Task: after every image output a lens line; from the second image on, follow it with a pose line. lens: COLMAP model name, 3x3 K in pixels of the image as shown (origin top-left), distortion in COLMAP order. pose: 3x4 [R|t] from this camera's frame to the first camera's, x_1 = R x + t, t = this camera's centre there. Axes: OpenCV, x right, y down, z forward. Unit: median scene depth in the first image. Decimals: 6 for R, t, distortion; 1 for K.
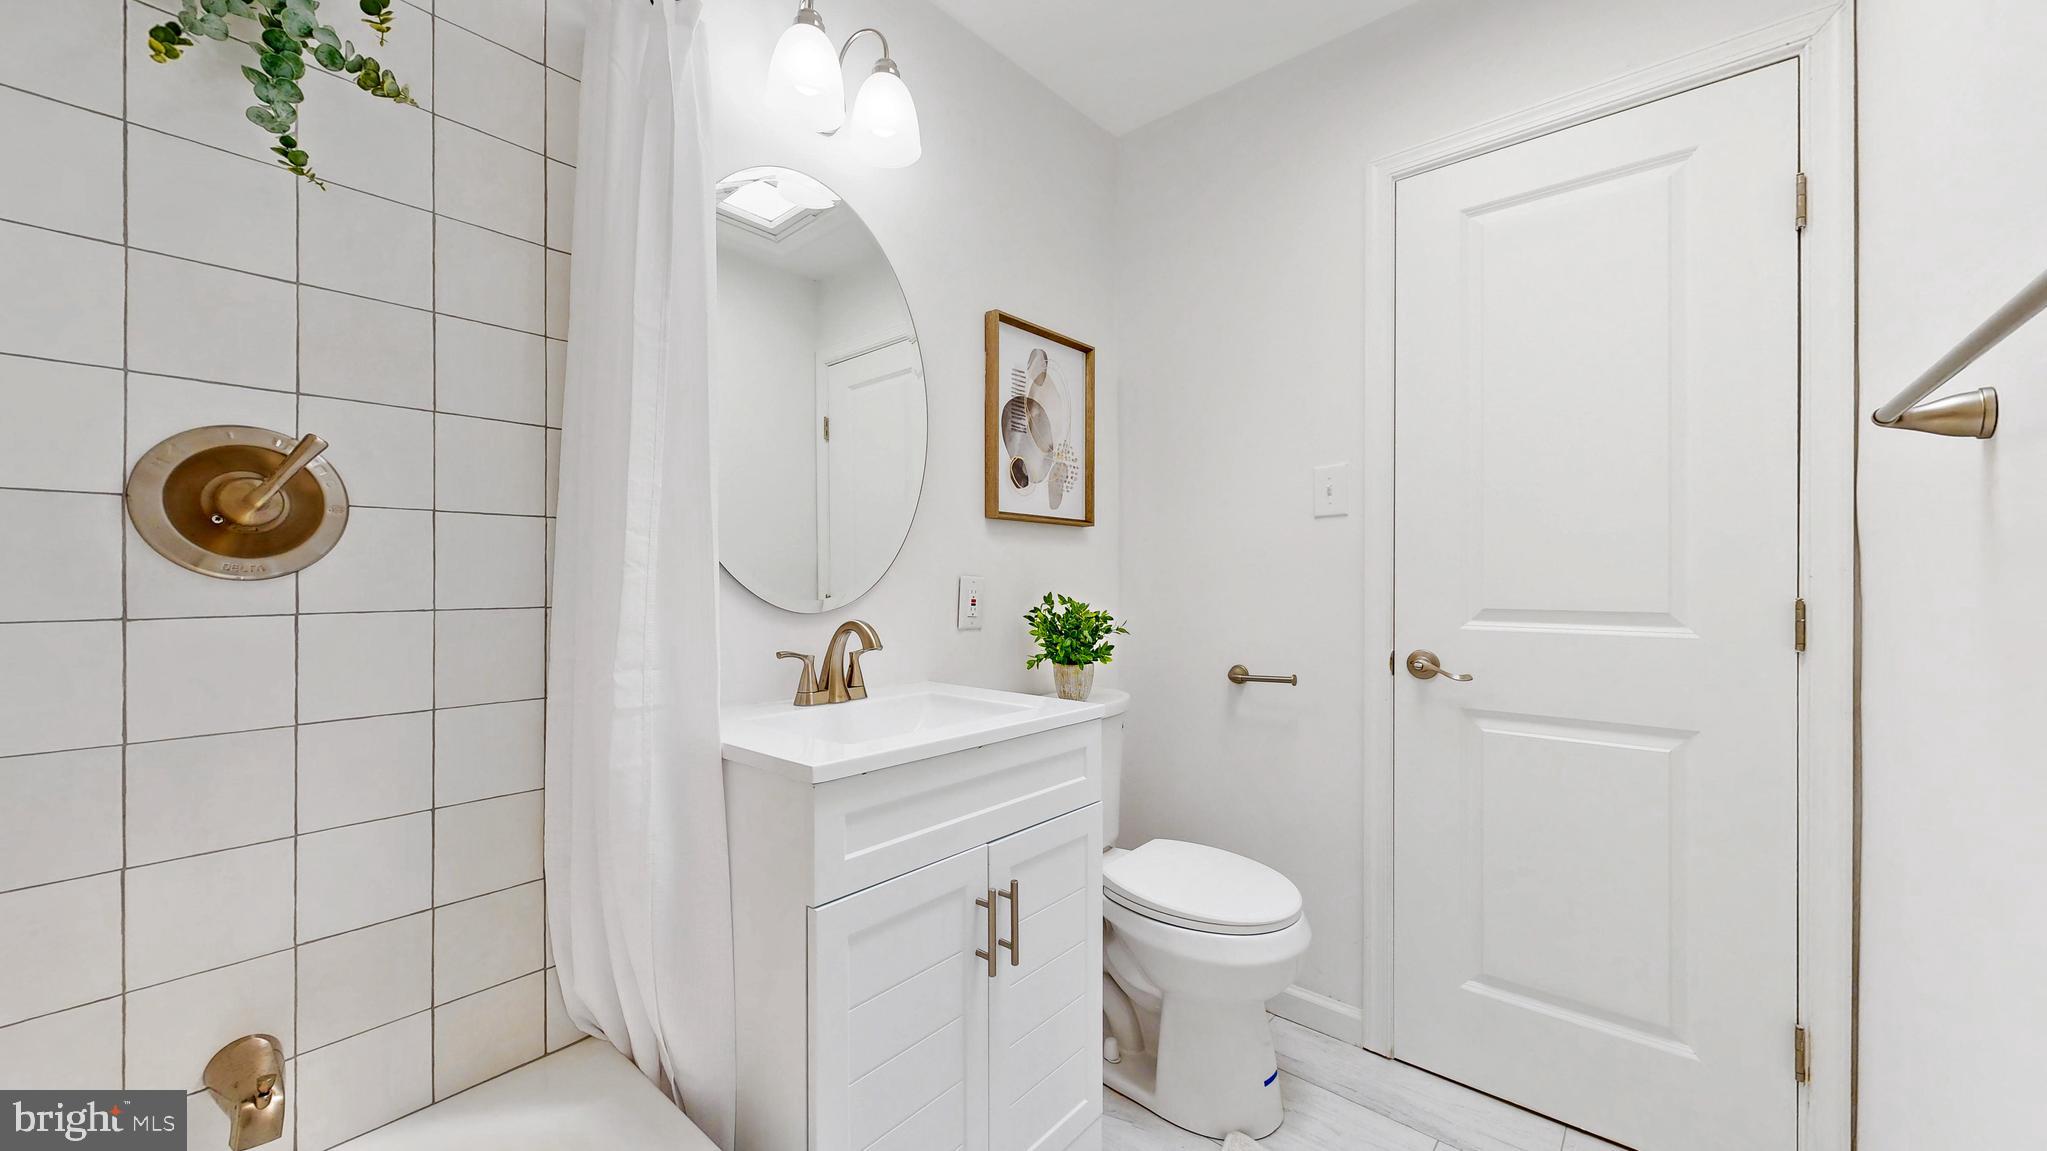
lens RADIAL K [[755.4, 0, 1015.4], [0, 755.4, 580.3], [0, 0, 1]] dist [0.007415, -0.000074]
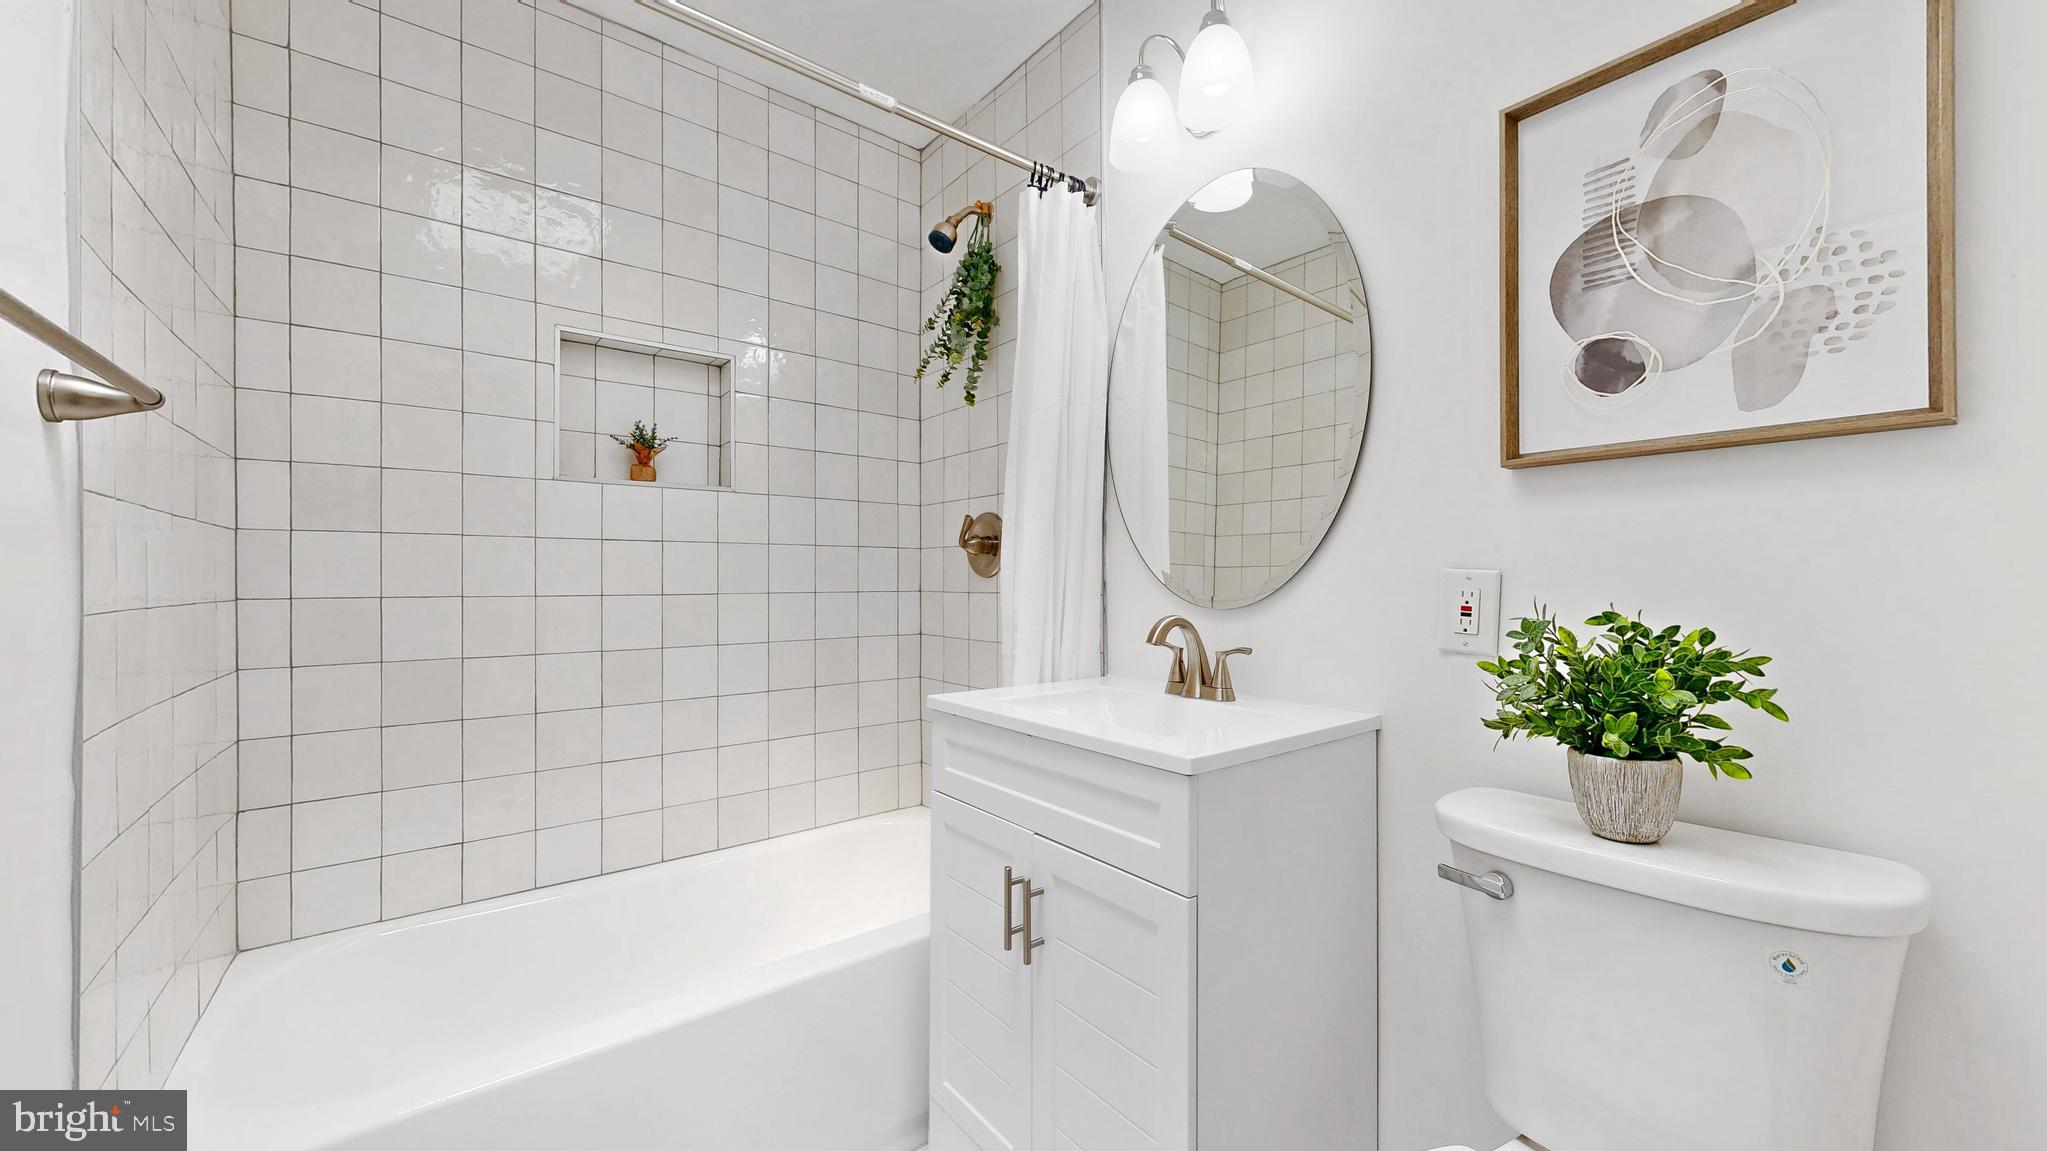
lens RADIAL K [[755.4, 0, 1016.4], [0, 755.4, 576.4], [0, 0, 1]] dist [0.007415, -0.000074]
pose [[-0.186044, -0.005111, -0.982528, 0.588240], [-0.000692, 0.999987, -0.005070, 0.003896], [0.982541, -0.000263, -0.186045, 0.705021]]
